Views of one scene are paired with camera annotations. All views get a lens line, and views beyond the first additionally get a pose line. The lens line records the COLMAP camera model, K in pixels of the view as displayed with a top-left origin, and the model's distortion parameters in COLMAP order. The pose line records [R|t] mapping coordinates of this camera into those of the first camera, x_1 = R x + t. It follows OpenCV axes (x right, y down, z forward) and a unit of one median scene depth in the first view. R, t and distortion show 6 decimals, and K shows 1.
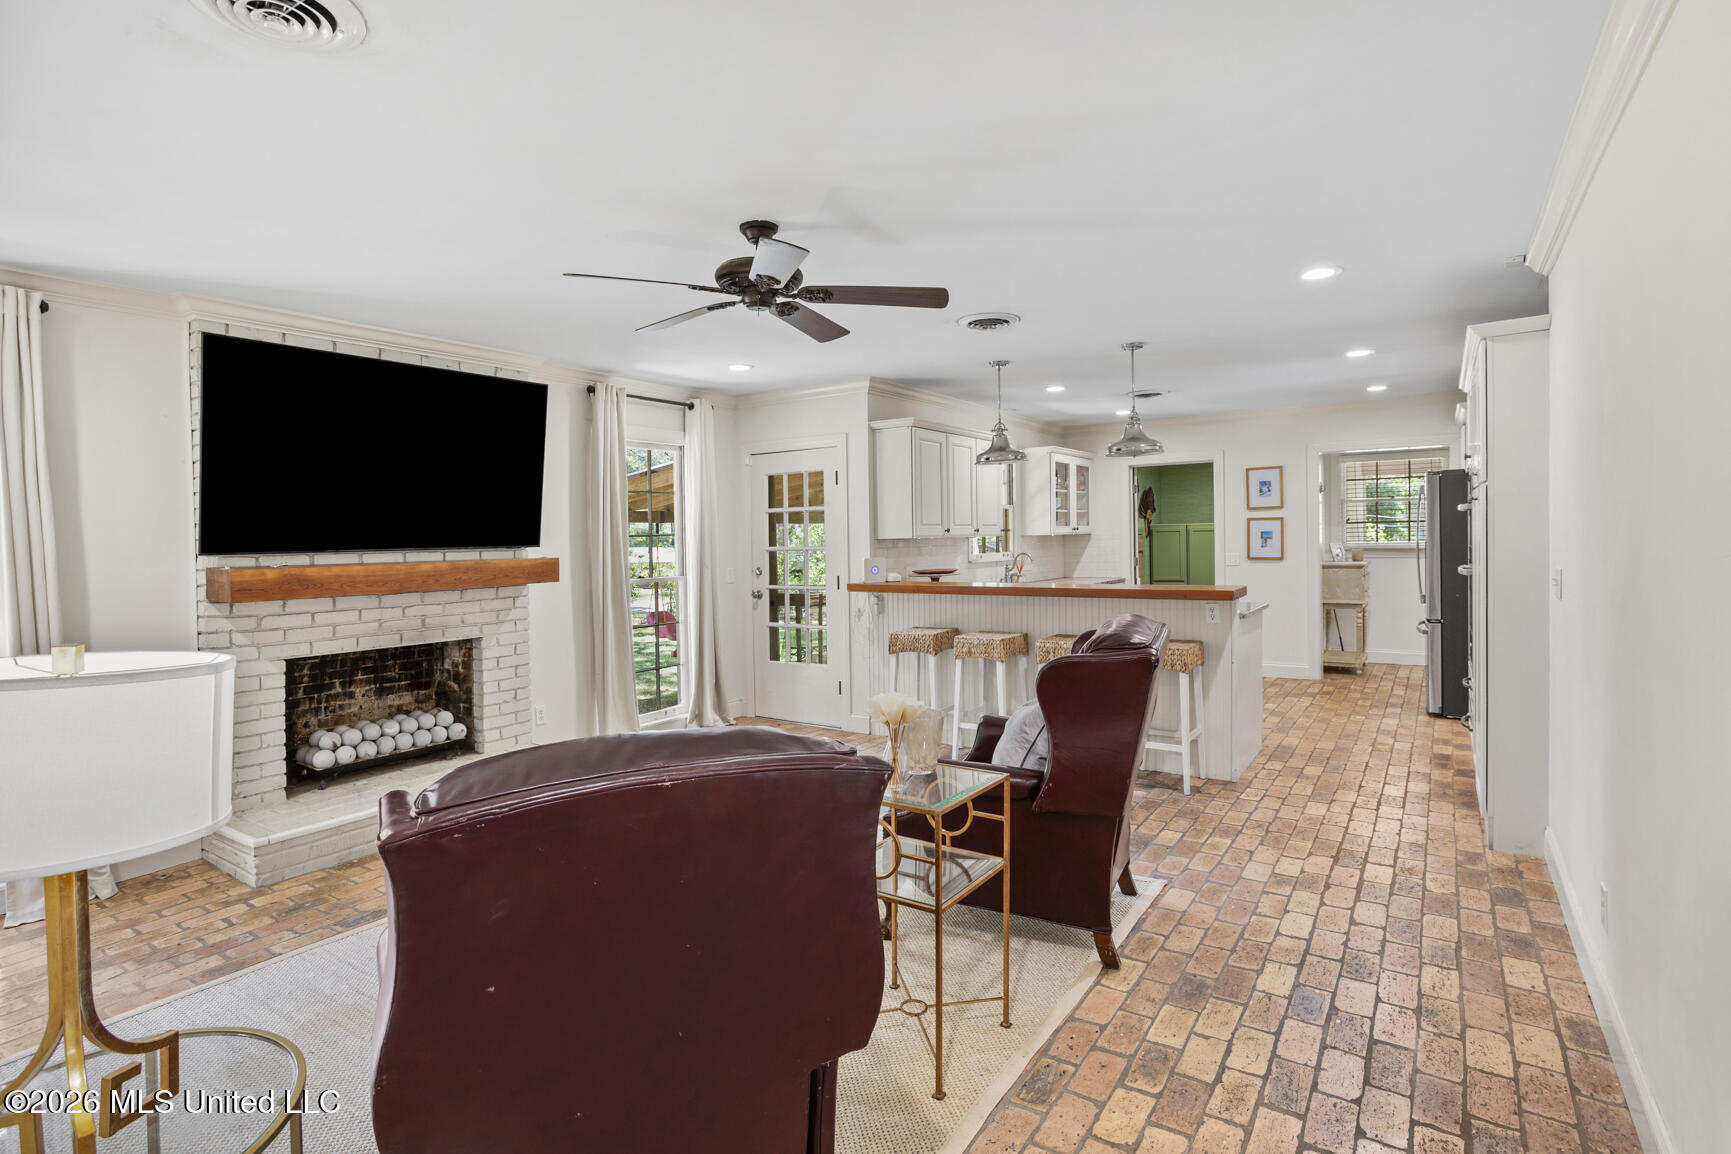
lens RADIAL K [[834.8, 0, 850.4], [0, 834.8, 569.1], [0, 0, 1]] dist [-0.048282, 0.028015]
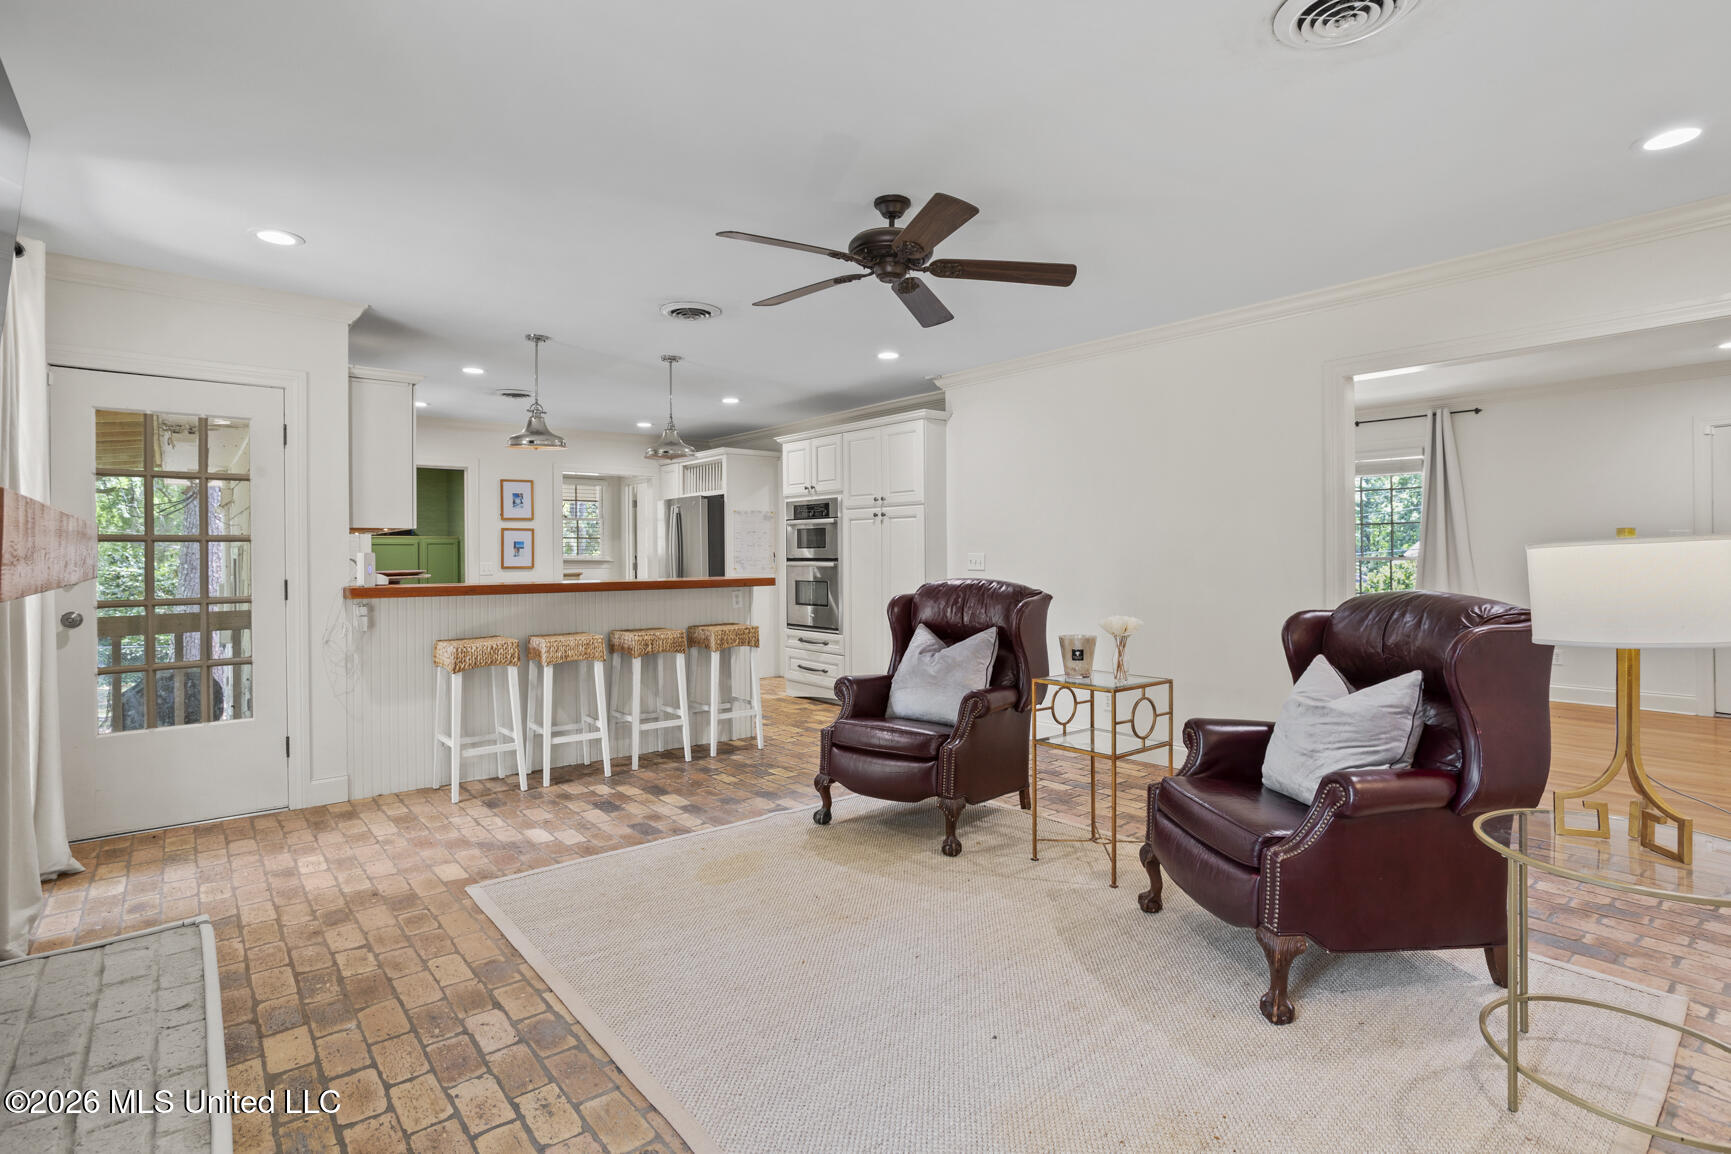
lens RADIAL K [[882.8, 0, 865.5], [0, 882.8, 577.0], [0, 0, 1]] dist [-0.053468, 0.037392]
pose [[0.254719, -0.003034, 0.967010, -0.538328], [0.034383, 0.999391, -0.005922, 0.024583], [-0.966404, 0.034757, 0.254668, 0.347523]]
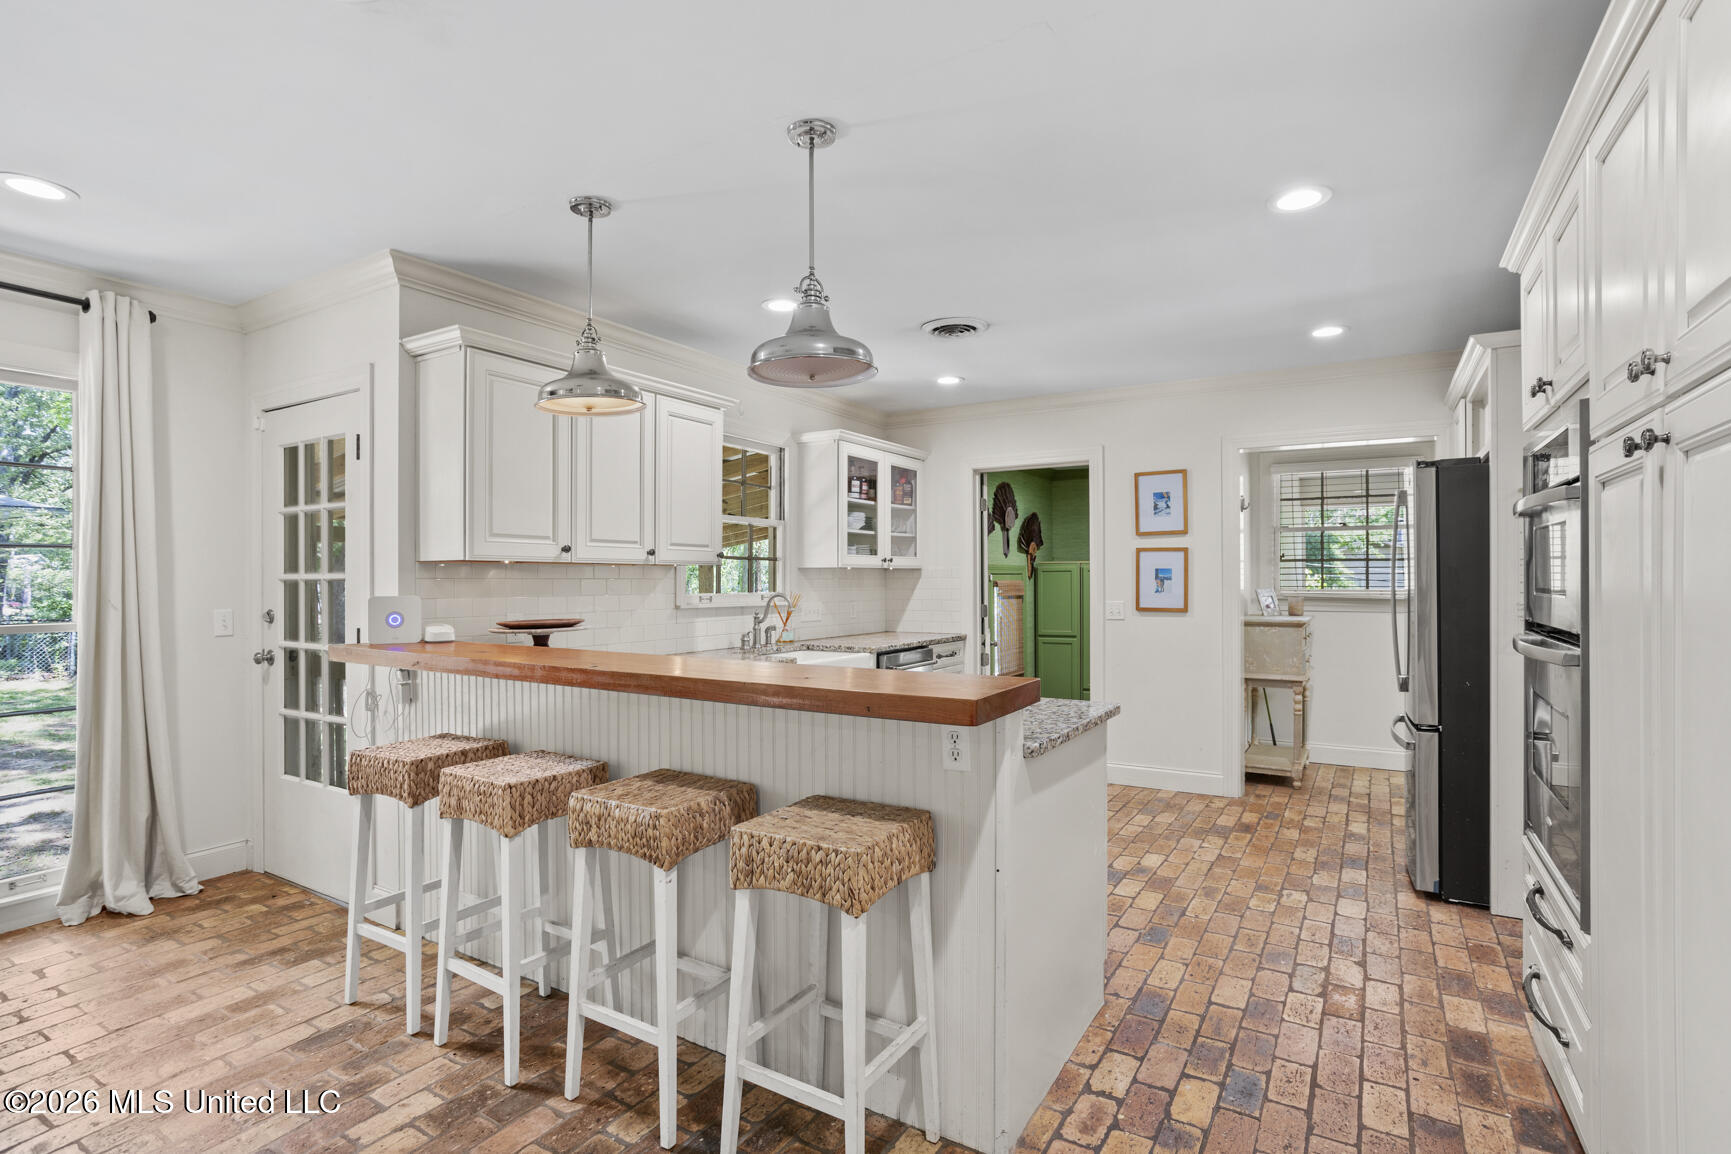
lens RADIAL K [[837.5, 0, 865.0], [0, 837.5, 590.5], [0, 0, 1]] dist [-0.048098, 0.031043]
pose [[0.997075, 0.019993, 0.073769, 0.255640], [-0.018235, 0.999535, -0.024428, -0.008877], [-0.074223, 0.023011, 0.996976, 0.417312]]
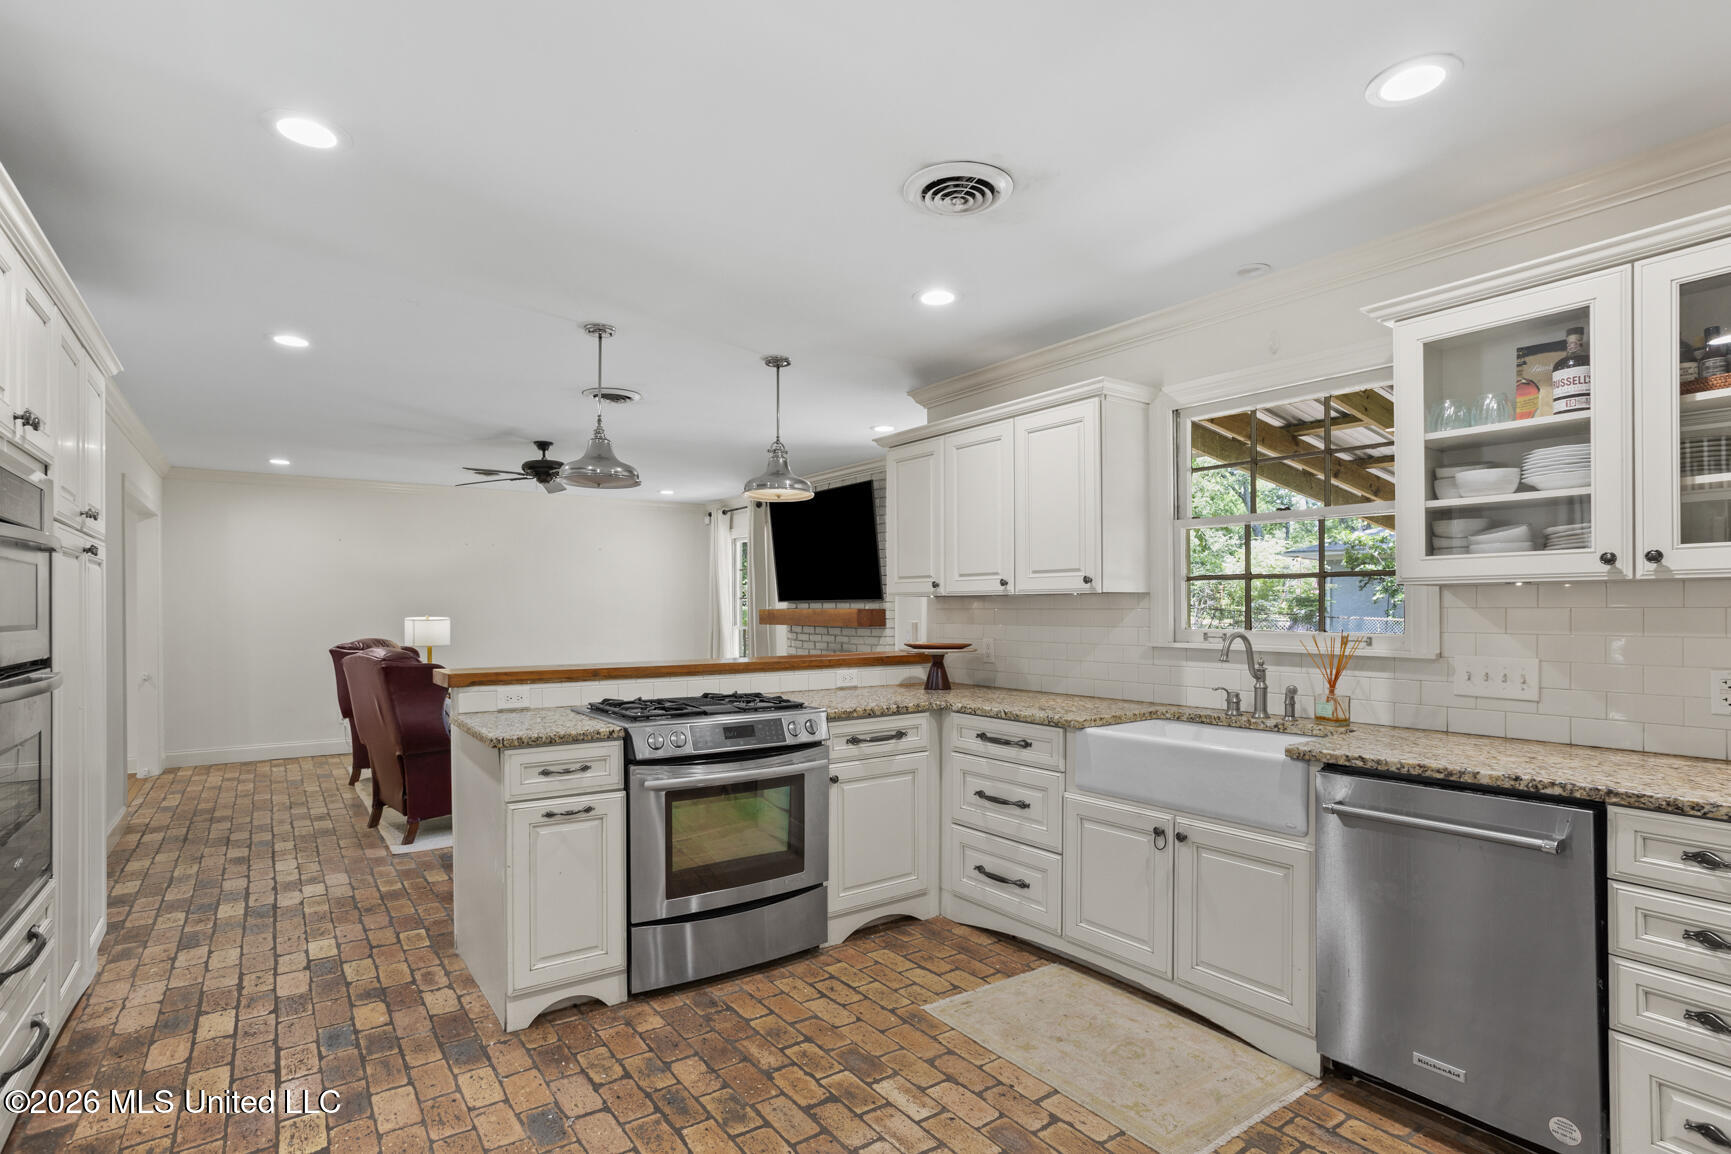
lens RADIAL K [[837.5, 0, 865.0], [0, 837.5, 590.5], [0, 0, 1]] dist [-0.048098, 0.031043]
pose [[-0.312816, 0.004020, -0.949805, 0.725793], [-0.022100, 0.999690, 0.011510, -0.045742], [0.949556, 0.024591, -0.312630, 1.091462]]
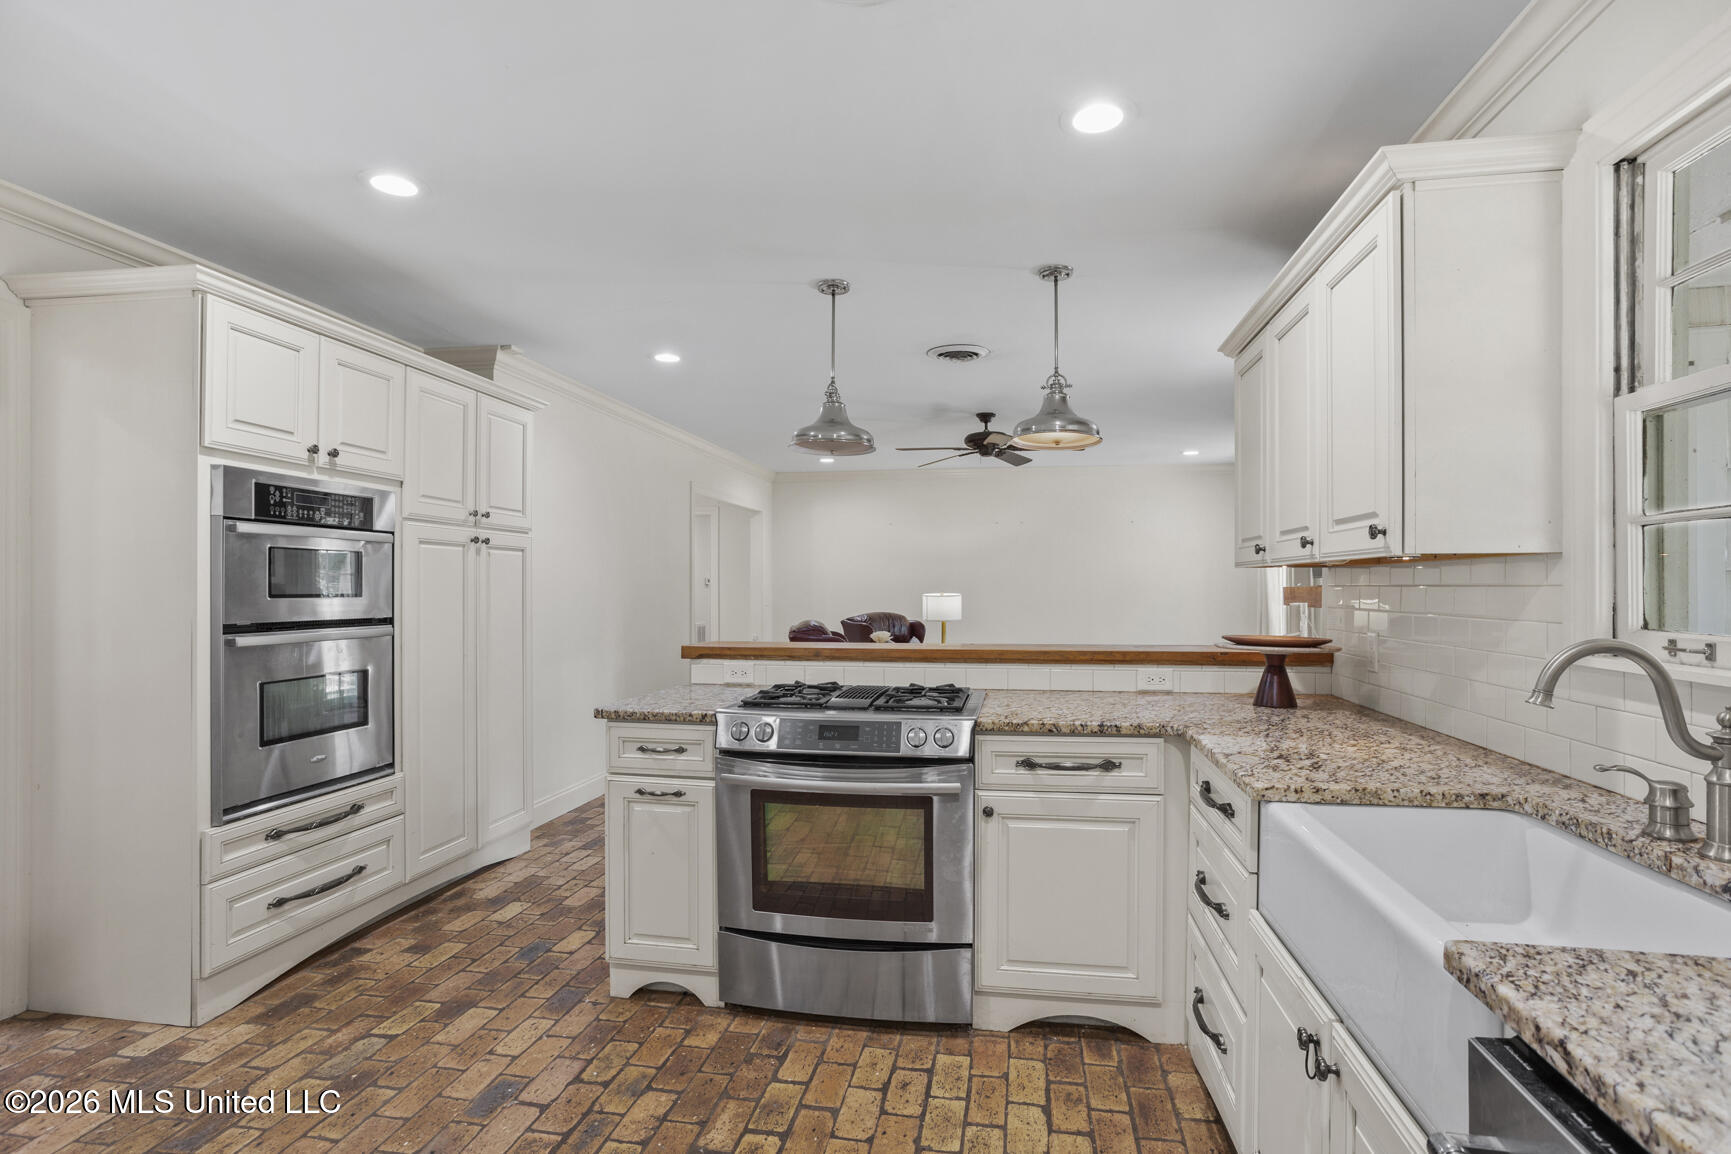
lens RADIAL K [[852.0, 0, 888.8], [0, 852.0, 576.6], [0, 0, 1]] dist [-0.049681, 0.031730]
pose [[-0.888469, 0.017796, -0.458592, 0.467968], [0.004962, 0.999562, 0.029175, -0.043417], [0.458911, 0.023646, -0.888168, 1.236625]]
